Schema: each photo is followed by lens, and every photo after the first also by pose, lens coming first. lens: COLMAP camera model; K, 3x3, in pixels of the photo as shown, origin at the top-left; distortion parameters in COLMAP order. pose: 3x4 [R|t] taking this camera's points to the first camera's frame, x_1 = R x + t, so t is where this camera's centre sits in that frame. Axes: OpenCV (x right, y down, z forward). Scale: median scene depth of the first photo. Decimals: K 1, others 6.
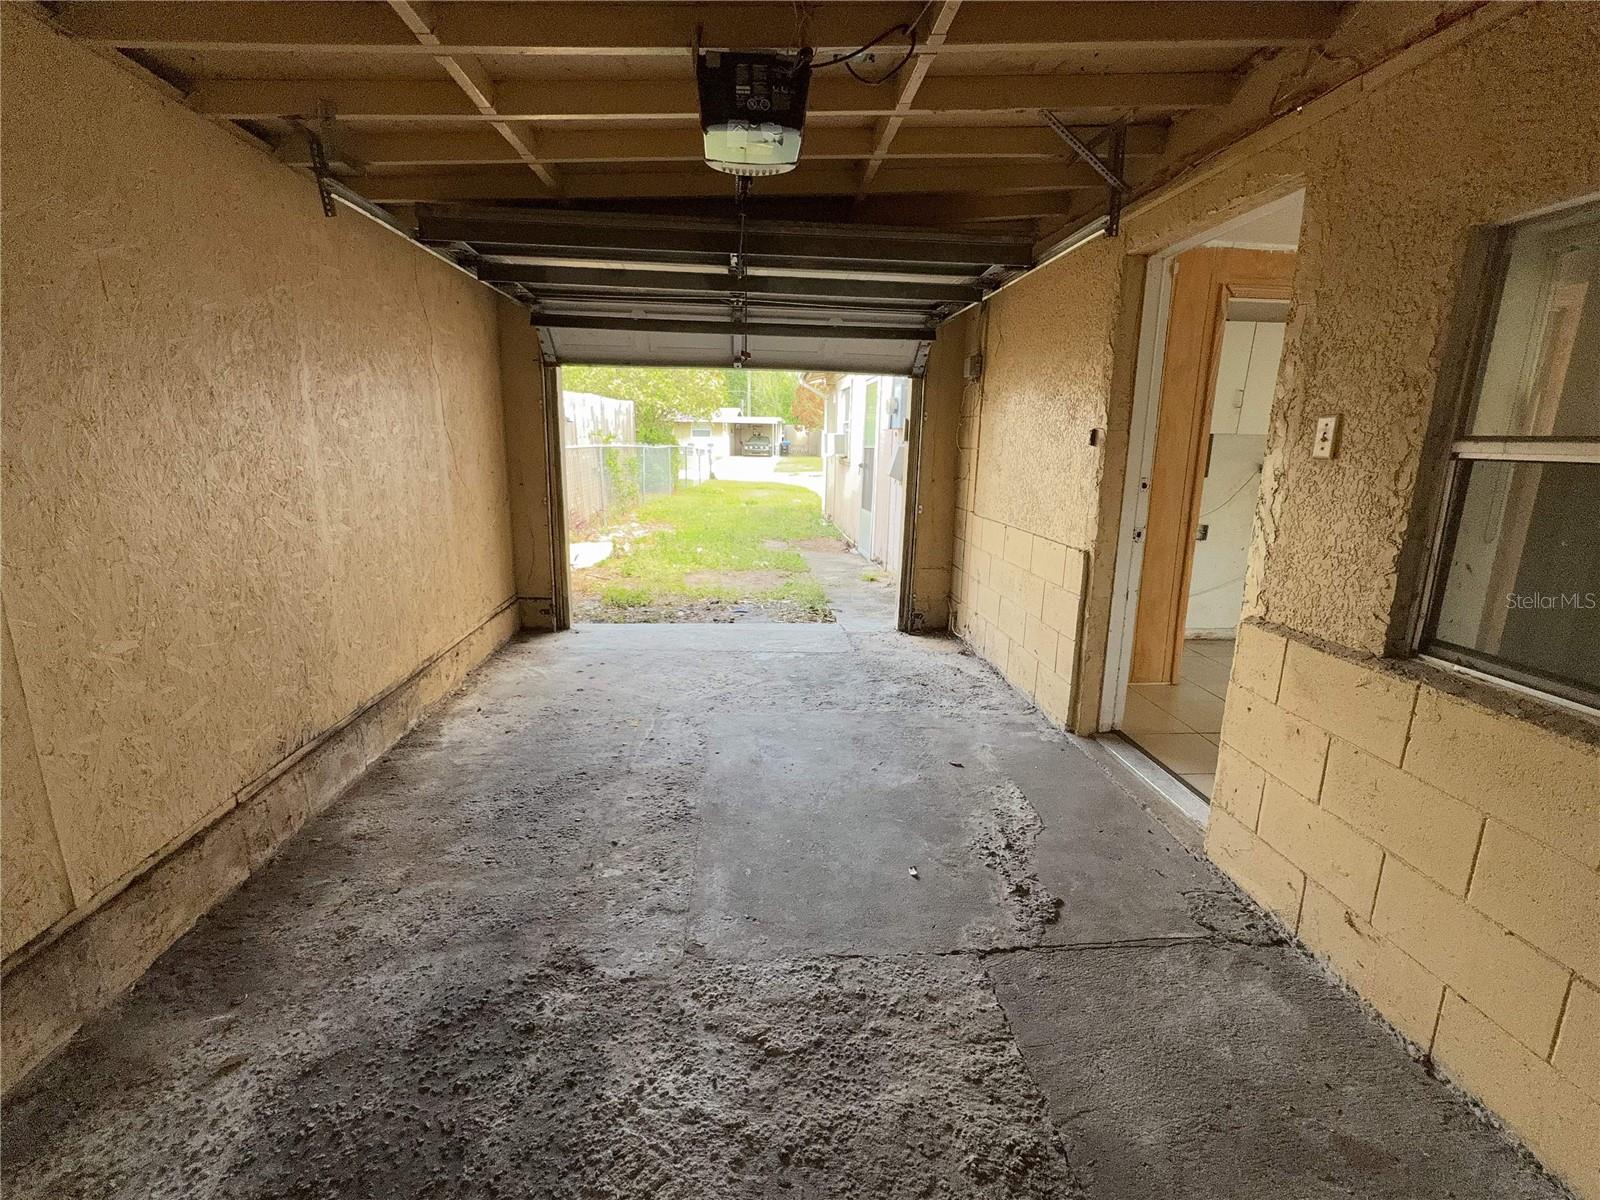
lens RADIAL K [[741.1, 0, 800.9], [0, 741.1, 601.7], [0, 0, 1]] dist [-0.002913, 0.000631]
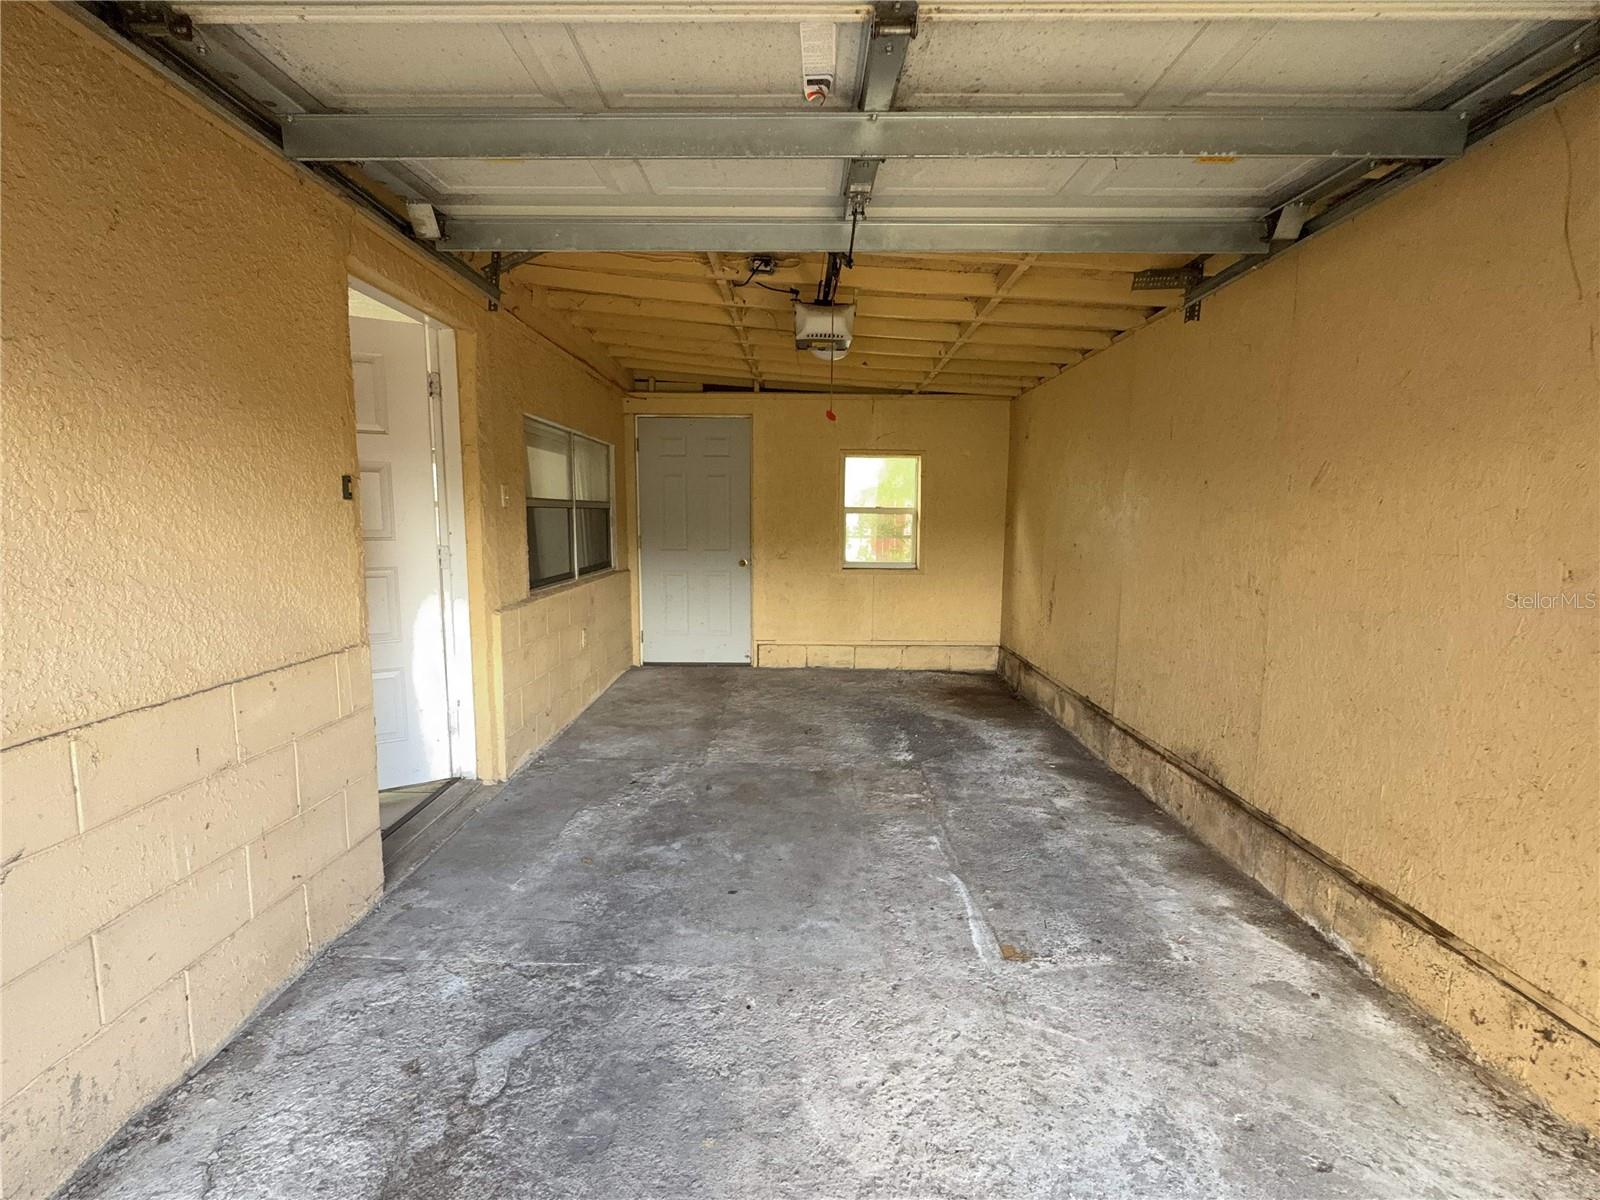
lens RADIAL K [[741.1, 0, 800.9], [0, 741.1, 601.7], [0, 0, 1]] dist [-0.002913, 0.000631]
pose [[-0.996234, -0.034381, 0.079601, -0.120041], [-0.006358, 0.944522, 0.328387, -0.426521], [-0.086475, 0.326644, -0.941183, 2.003626]]
